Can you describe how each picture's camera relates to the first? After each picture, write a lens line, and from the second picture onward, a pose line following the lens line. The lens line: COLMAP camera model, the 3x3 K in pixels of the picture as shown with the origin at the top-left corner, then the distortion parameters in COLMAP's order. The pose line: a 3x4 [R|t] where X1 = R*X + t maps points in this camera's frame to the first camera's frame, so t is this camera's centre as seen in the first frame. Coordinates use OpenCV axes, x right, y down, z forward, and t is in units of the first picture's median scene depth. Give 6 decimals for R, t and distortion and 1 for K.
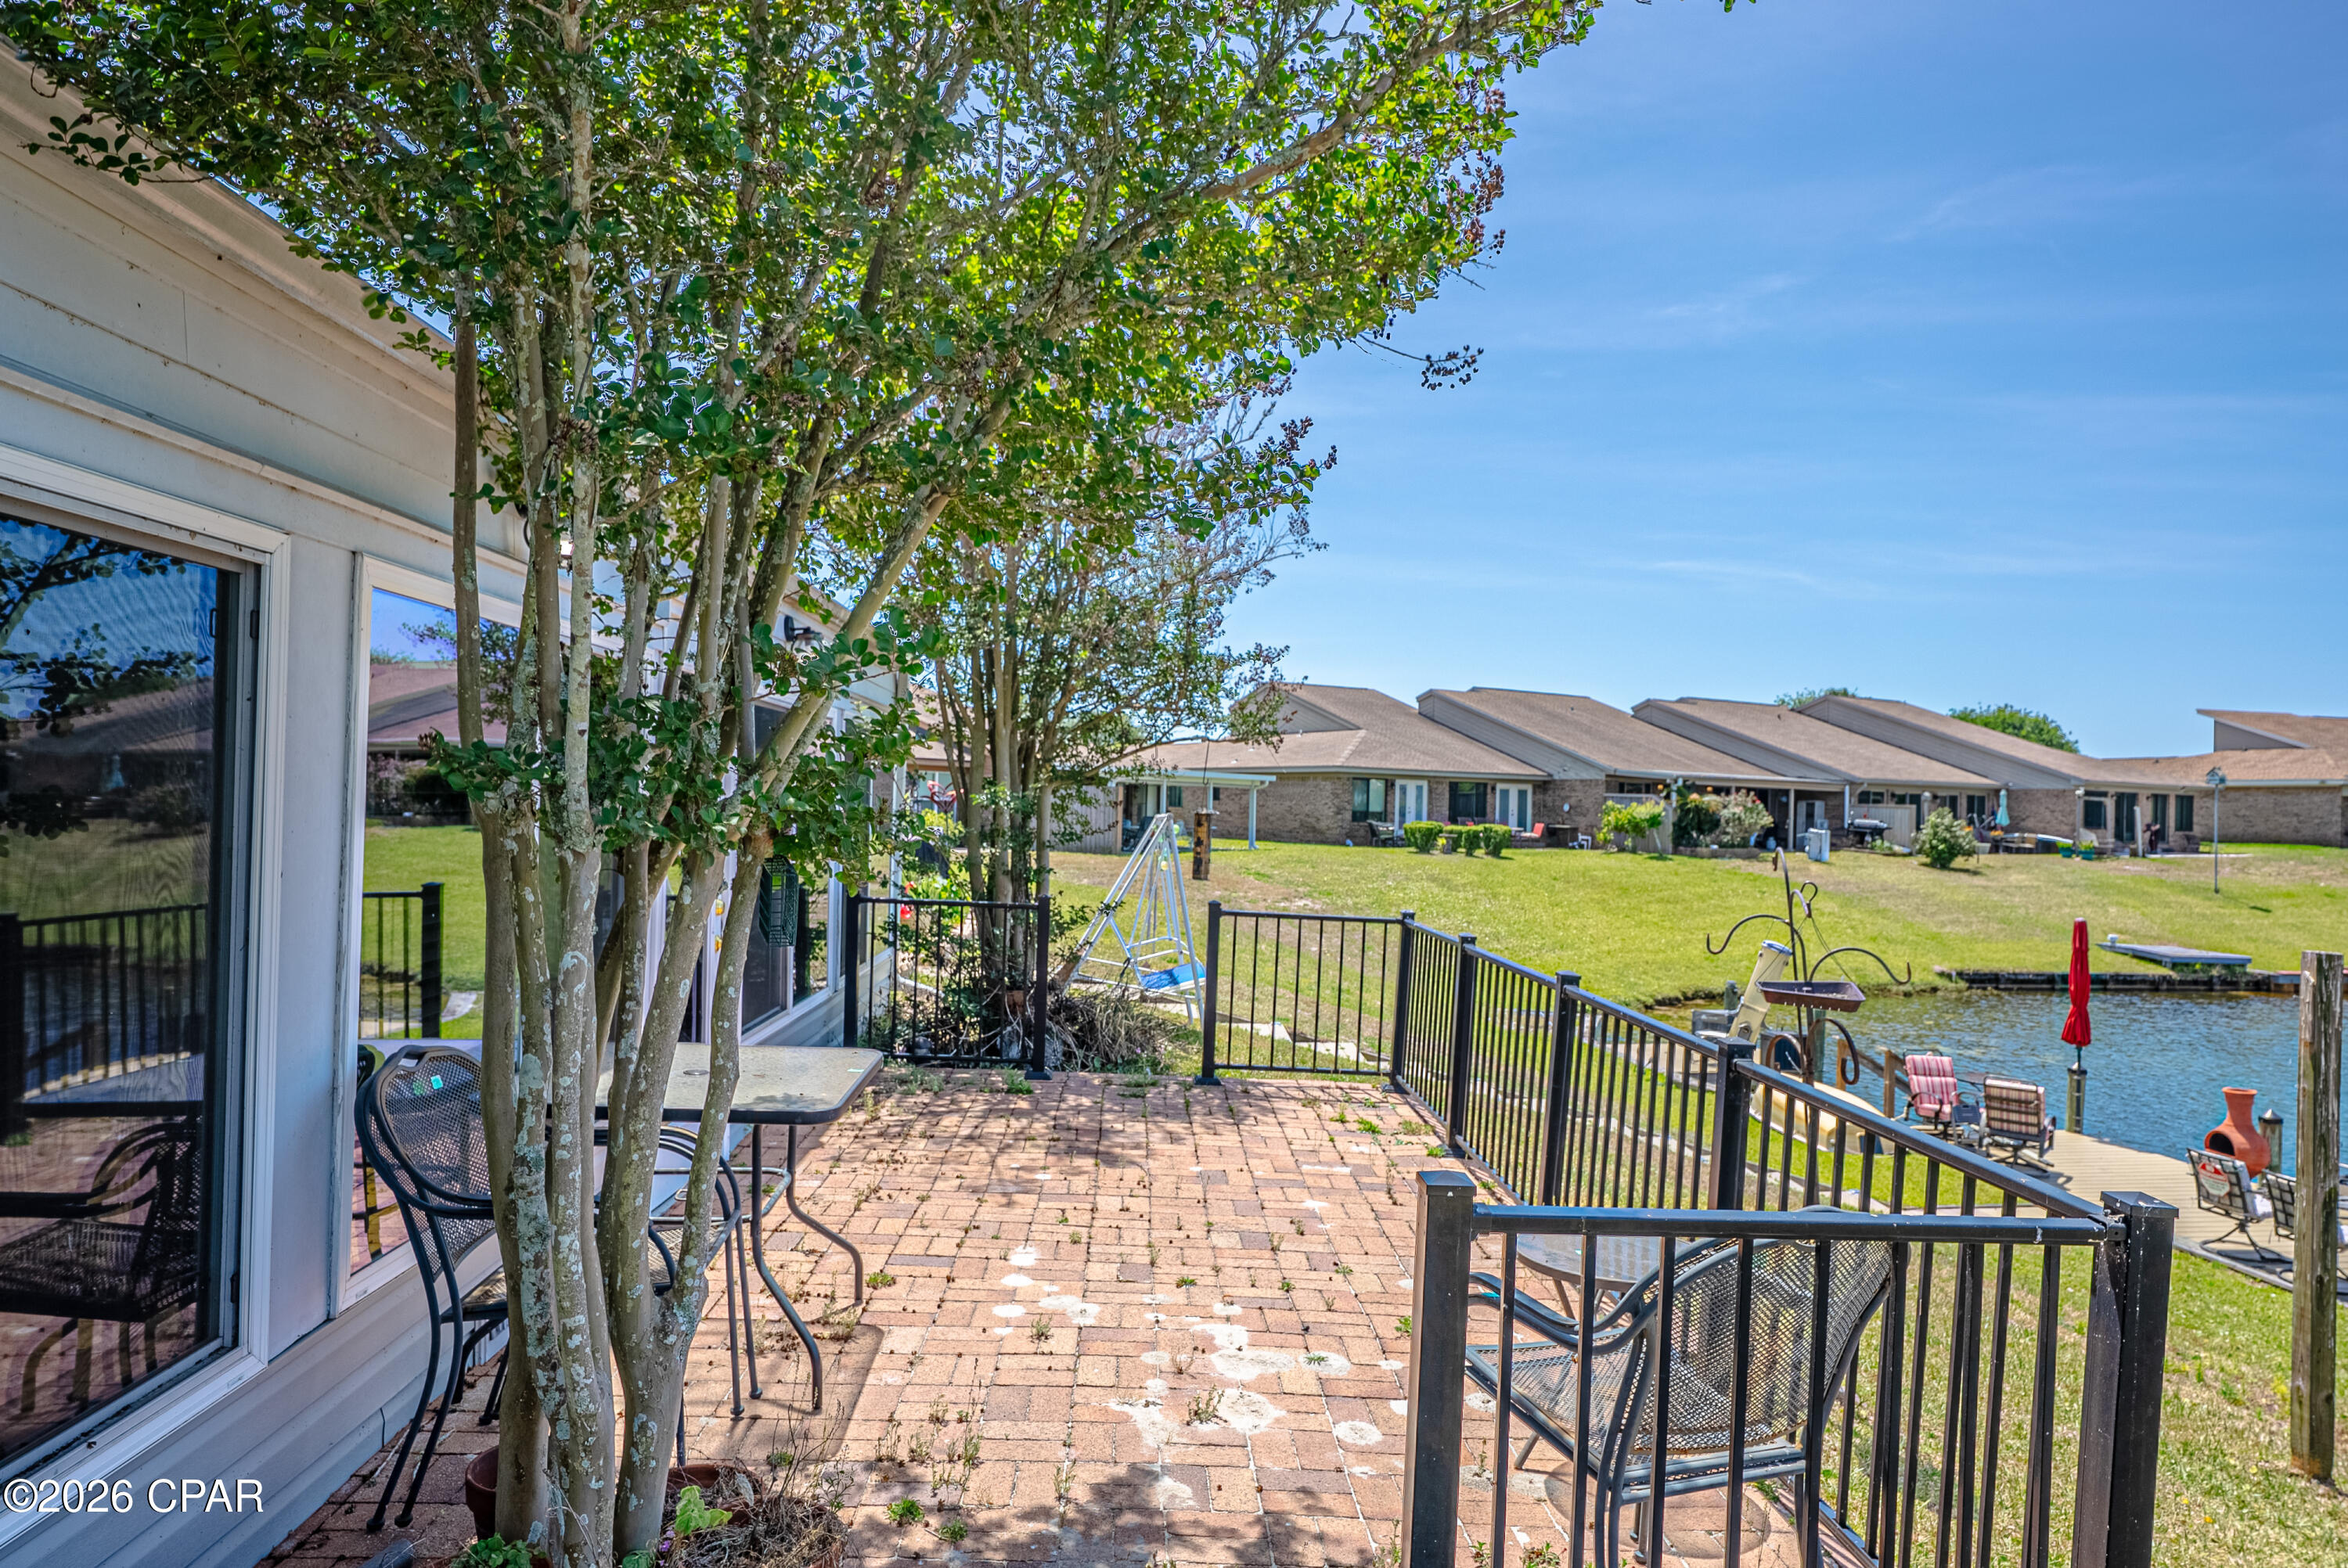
lens RADIAL K [[1514.7, 0, 1174.0], [0, 1514.7, 784.0], [0, 0, 1]] dist [-0.005083, -0.001231]
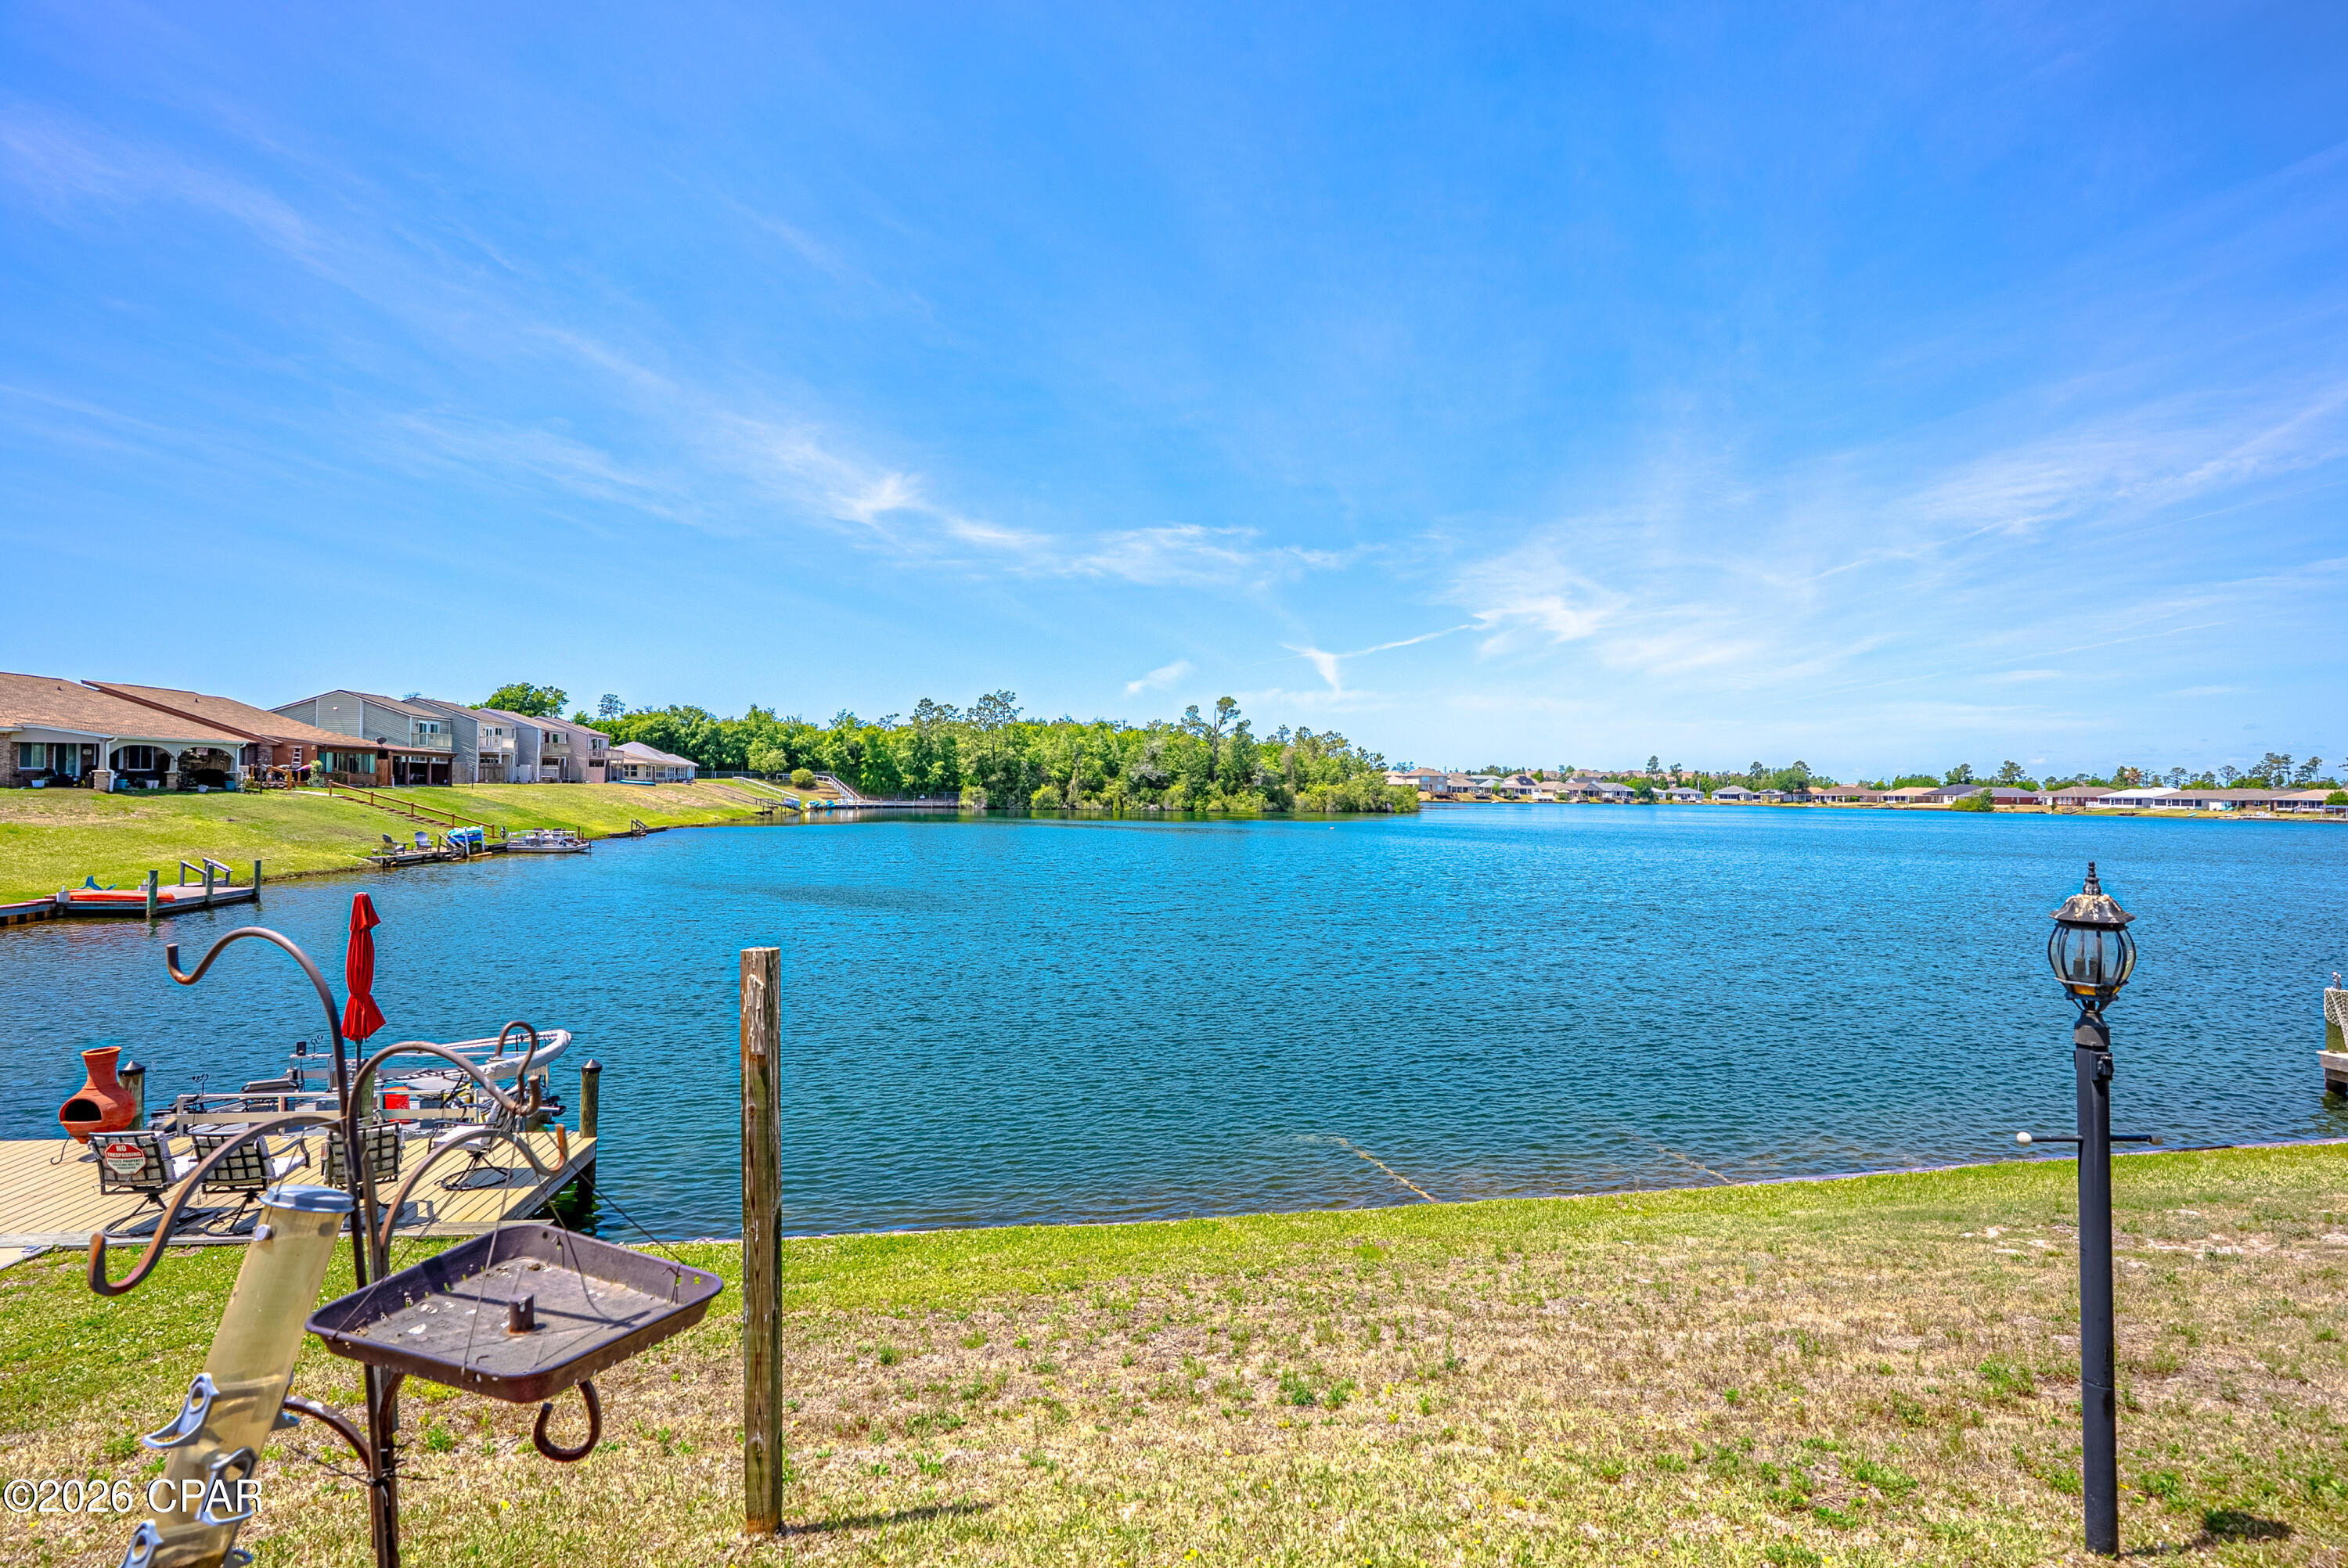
lens RADIAL K [[1105.4, 0, 1203.5], [0, 1105.4, 775.8], [0, 0, 1]] dist [-0.031920, 0.022609]
pose [[0.066456, -0.011992, 0.997717, 0.045239], [-0.025369, 0.999584, 0.013705, -0.002843], [-0.997467, -0.026222, 0.066124, 0.244956]]
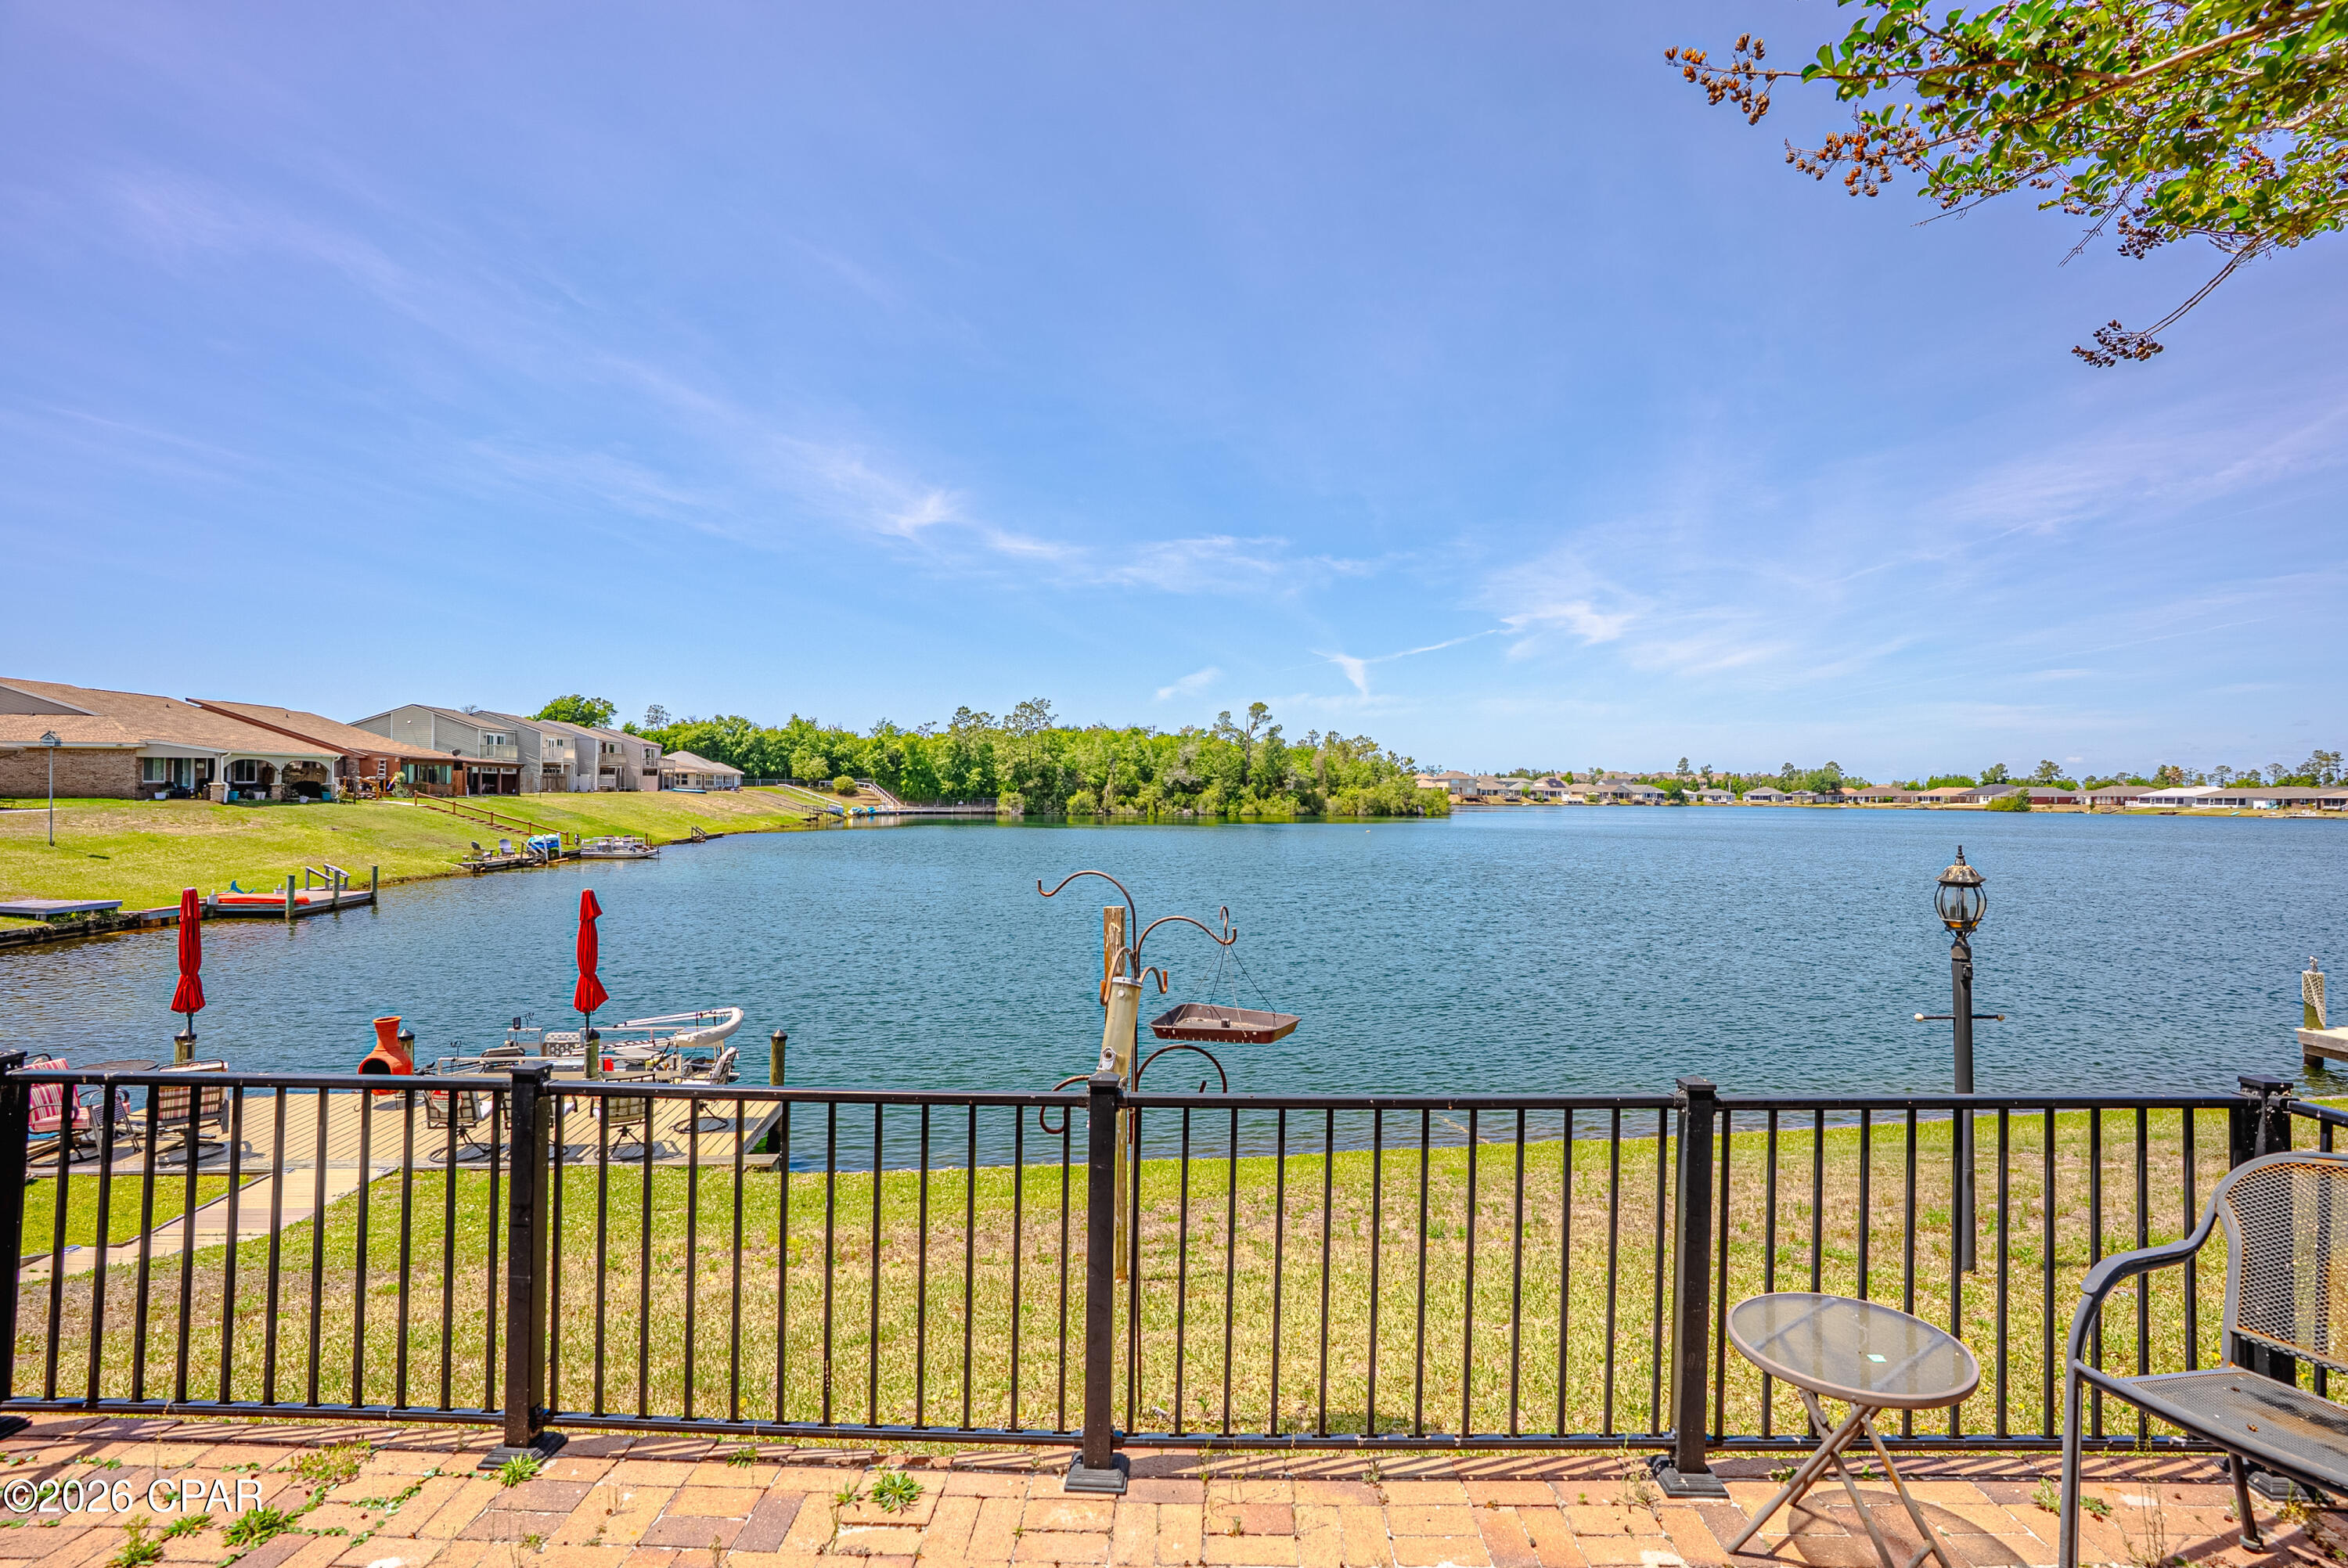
lens RADIAL K [[1087.2, 0, 1212.2], [0, 1087.2, 744.8], [0, 0, 1]] dist [-0.017294, 0.013193]
pose [[0.088358, 0.020223, 0.995883, -0.087000], [-0.018681, 0.999652, -0.018642, -0.008283], [-0.995914, -0.016956, 0.088705, 0.284884]]
